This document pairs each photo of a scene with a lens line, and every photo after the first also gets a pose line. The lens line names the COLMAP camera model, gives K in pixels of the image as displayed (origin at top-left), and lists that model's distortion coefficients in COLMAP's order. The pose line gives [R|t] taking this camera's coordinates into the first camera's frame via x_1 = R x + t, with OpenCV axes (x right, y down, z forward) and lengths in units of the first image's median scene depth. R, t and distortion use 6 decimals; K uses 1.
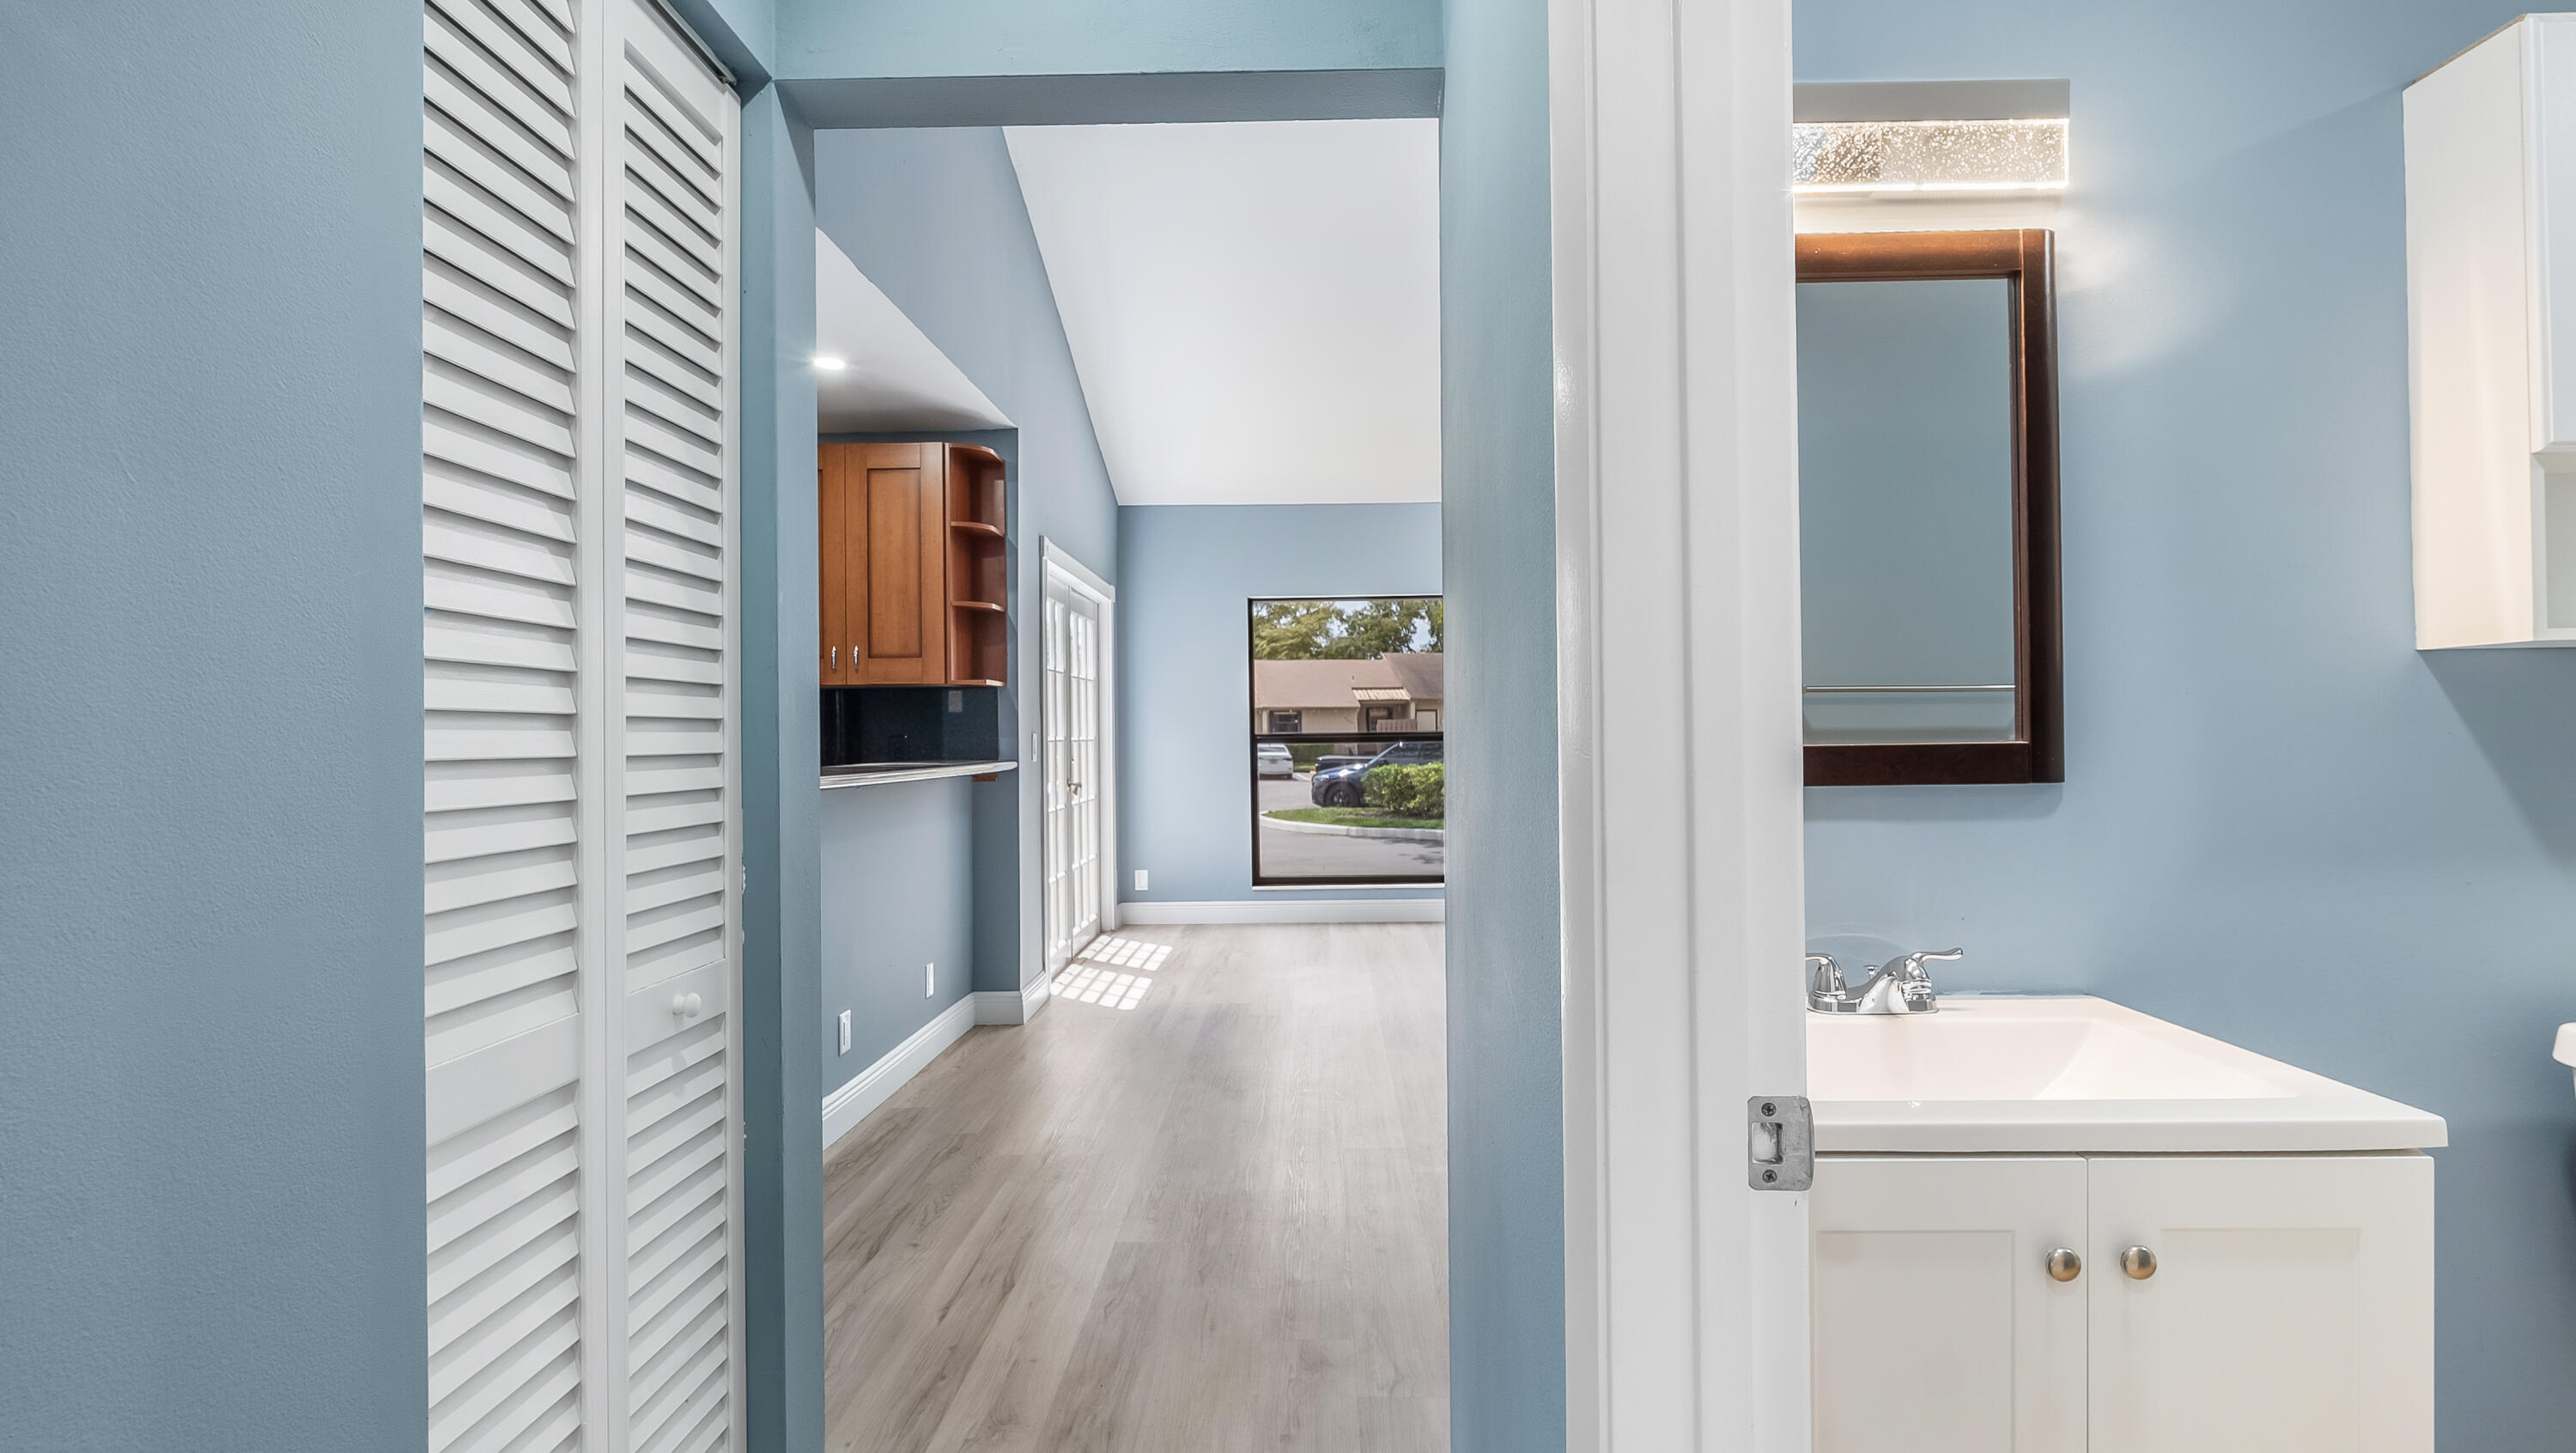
lens RADIAL K [[1191.8, 0, 1288.0], [0, 1191.8, 726.5], [0, 0, 1]] dist [-0.000245, -0.000029]
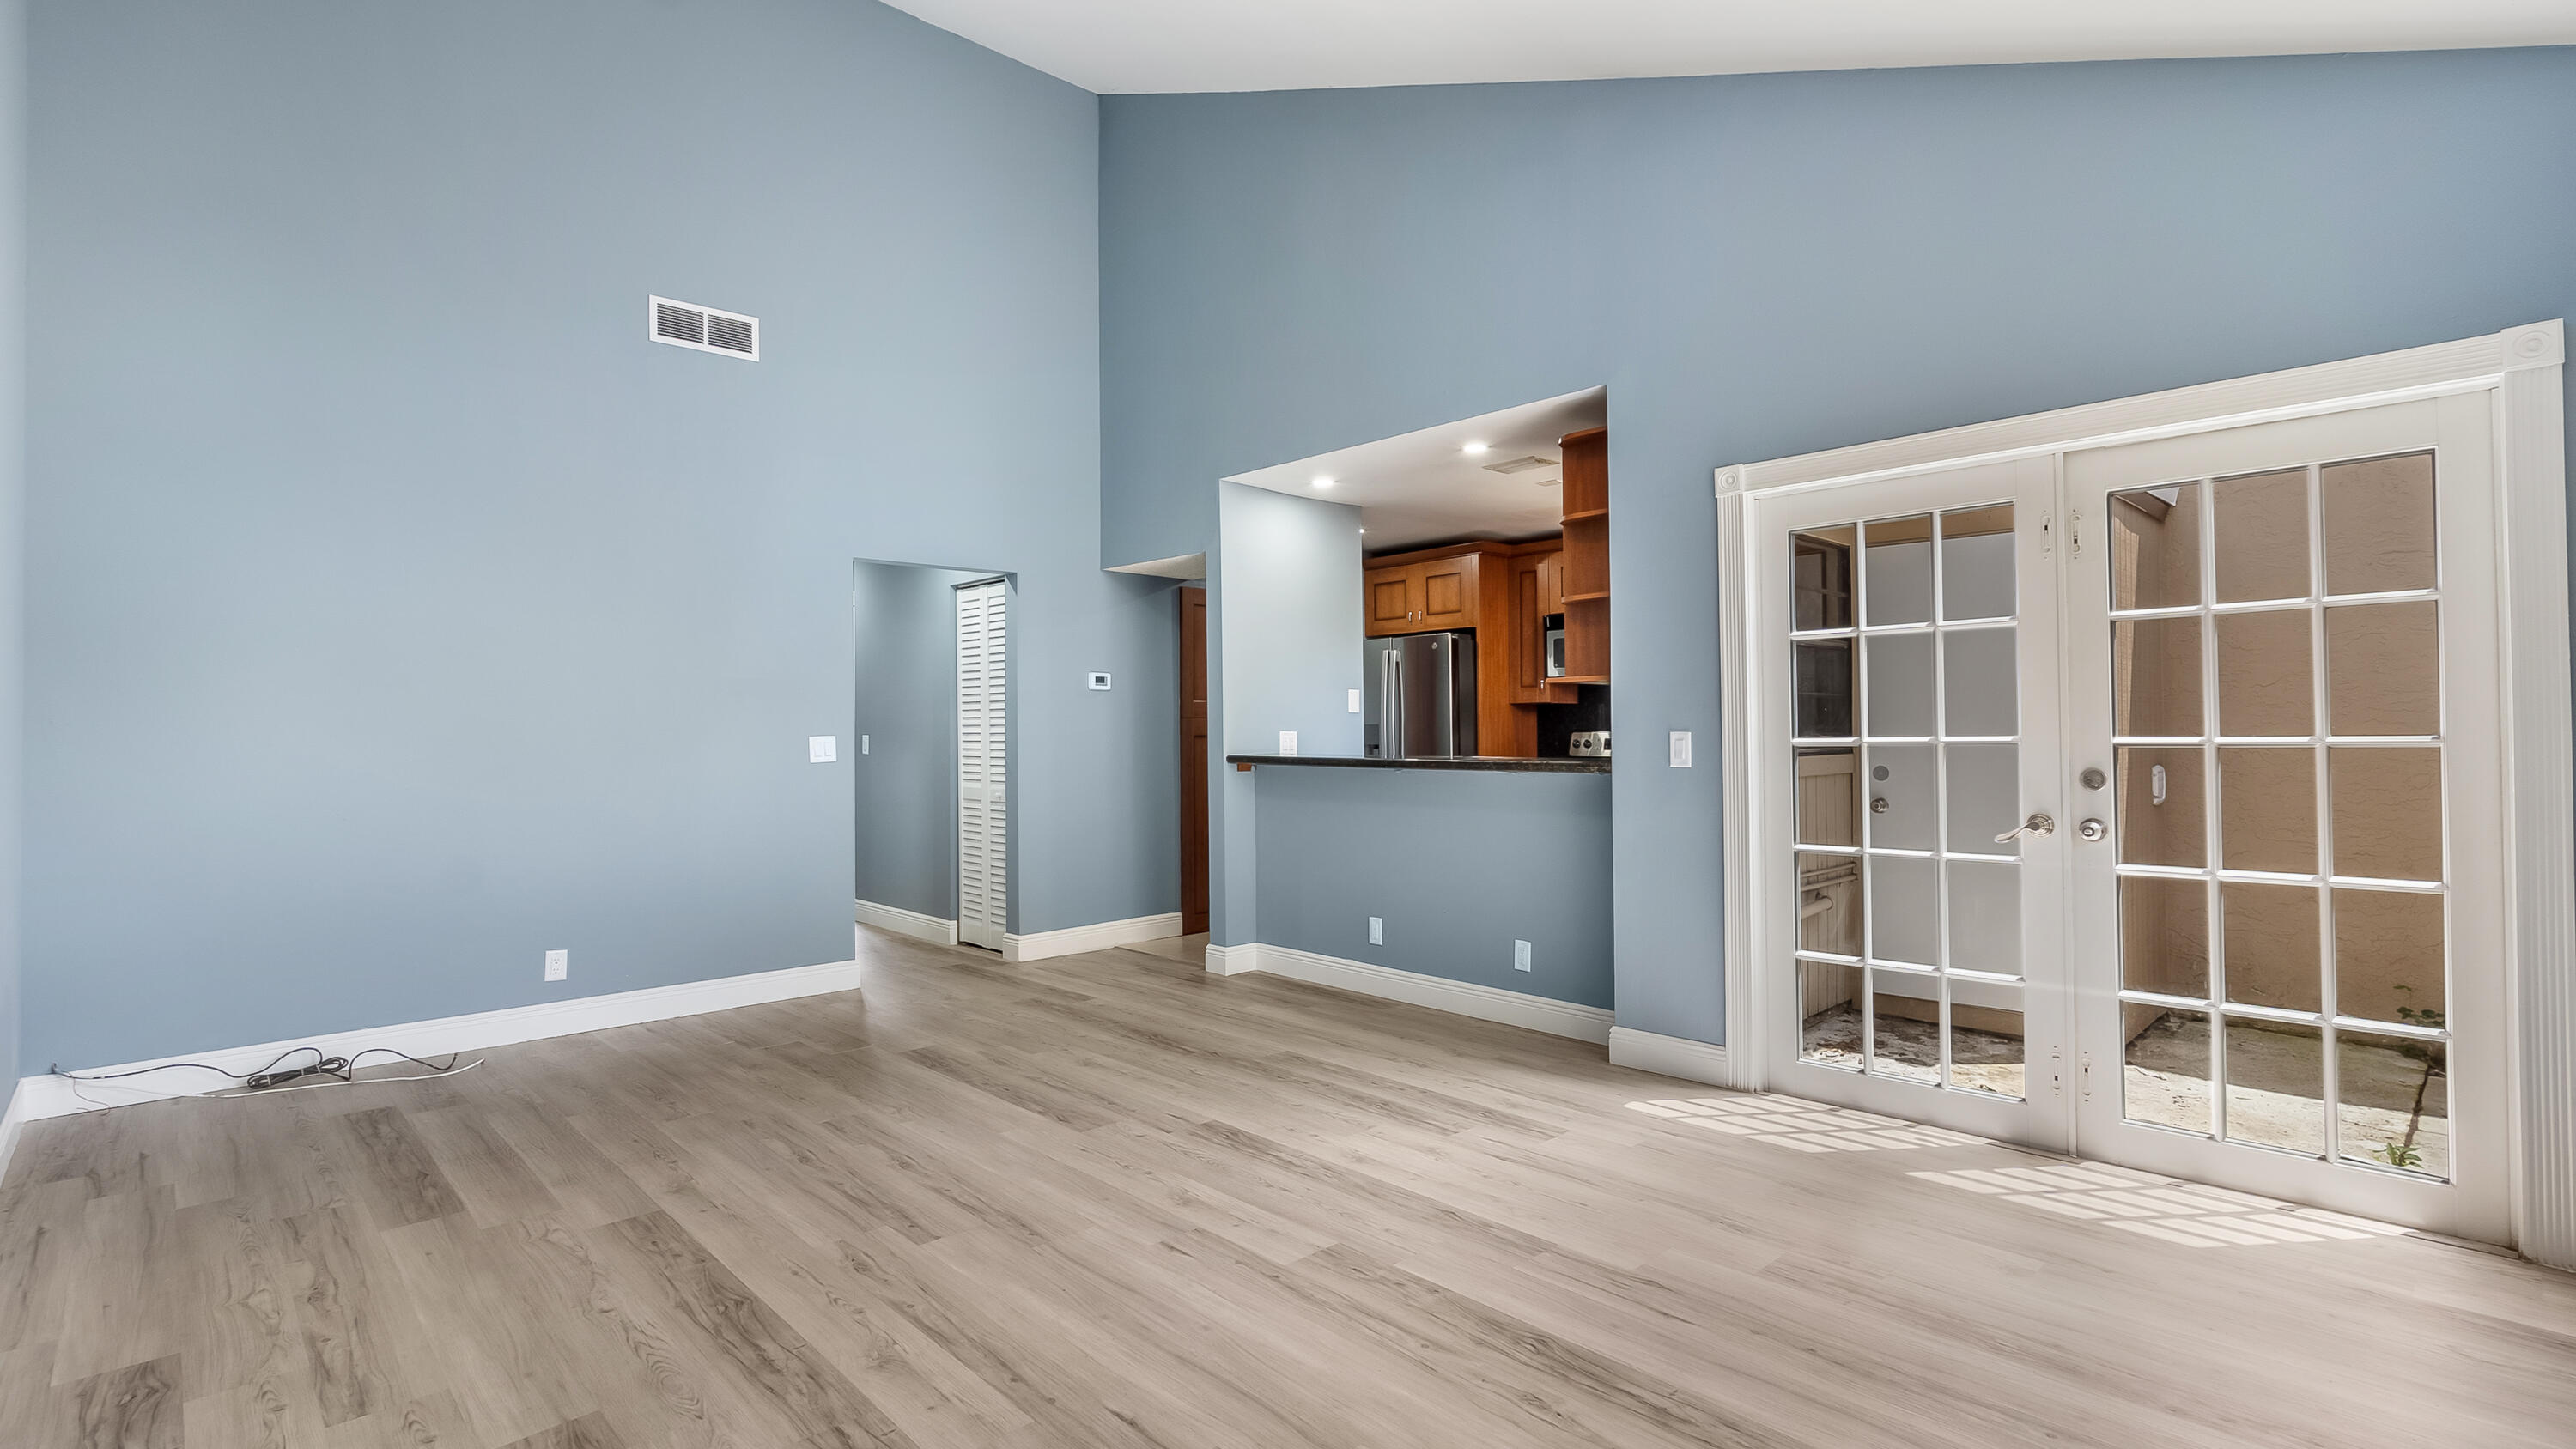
lens RADIAL K [[1192.2, 0, 1288.0], [0, 1192.2, 724.5], [0, 0, 1]] dist [-0.007106, 0.001811]
pose [[-0.706653, 0.012441, -0.707451, 0.651323], [0.021583, 0.999759, -0.003977, -0.002437], [0.707231, -0.018080, -0.706752, 1.674884]]
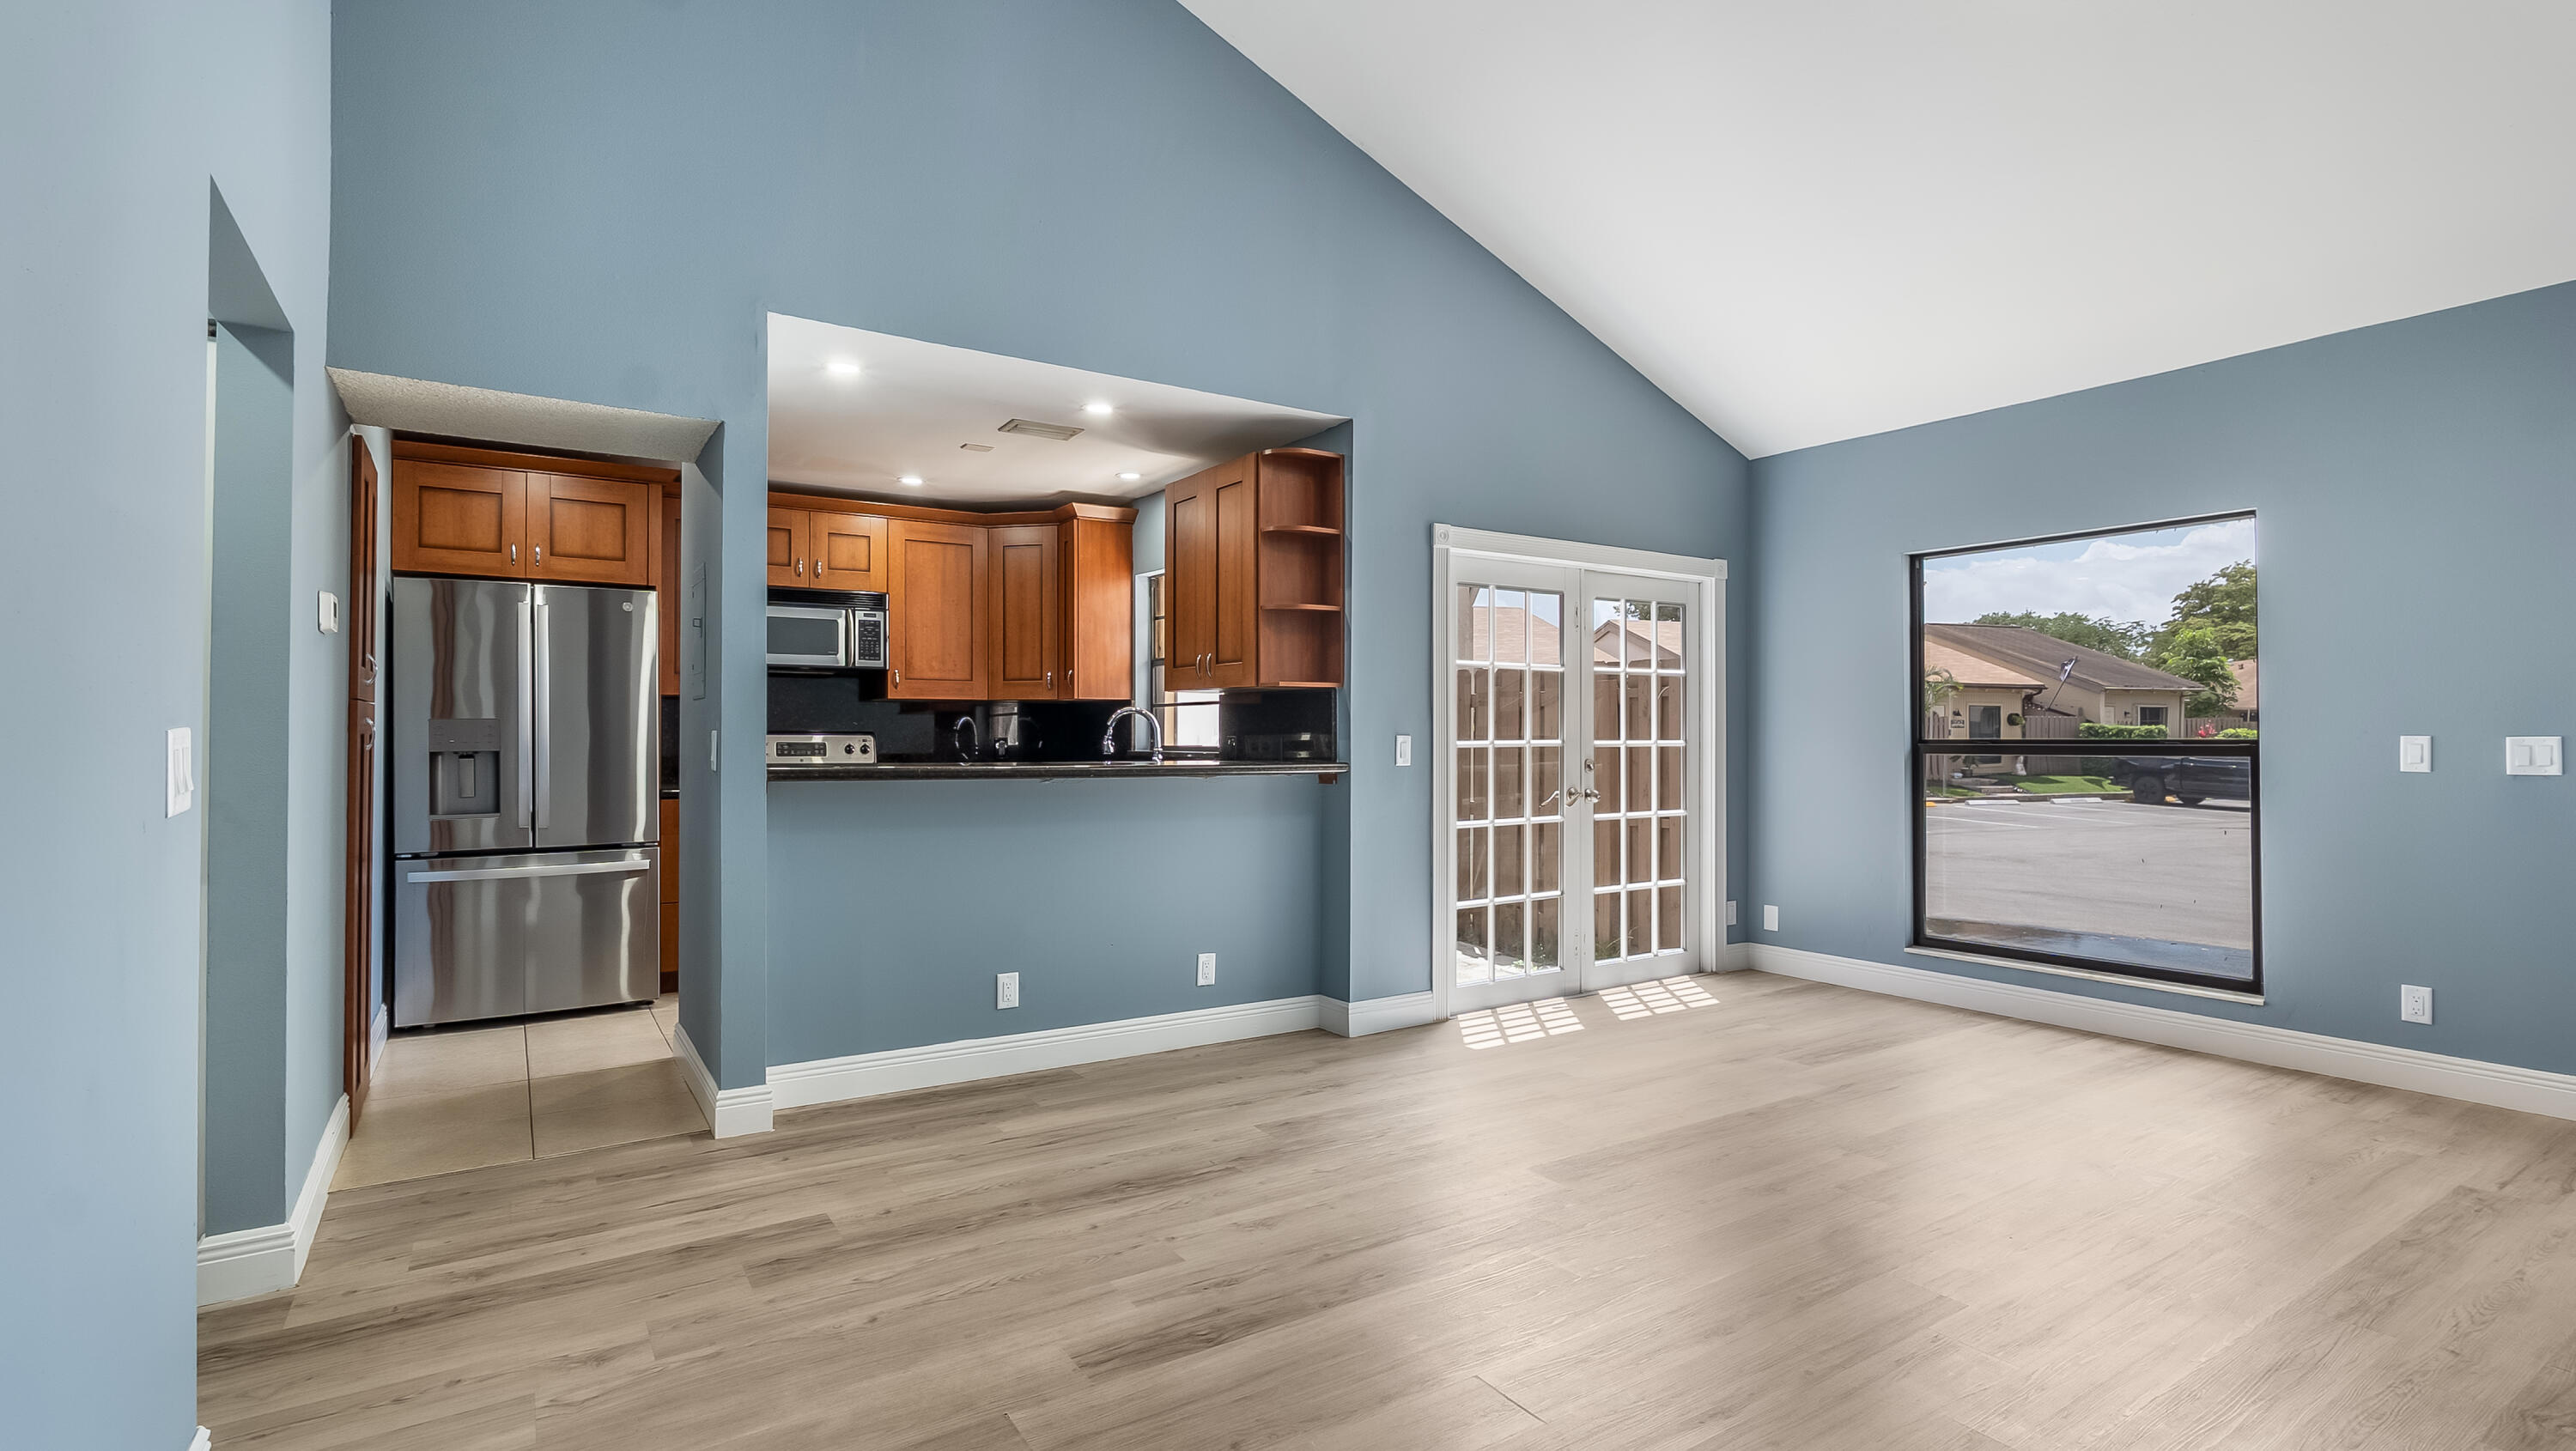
lens RADIAL K [[1192.3, 0, 1288.0], [0, 1192.3, 725.5], [0, 0, 1]] dist [-0.007106, 0.001811]
pose [[0.569458, 0.006986, -0.821991, 0.623177], [-0.003601, 0.999975, 0.006004, -0.010182], [0.822012, -0.000459, 0.569469, 0.469390]]
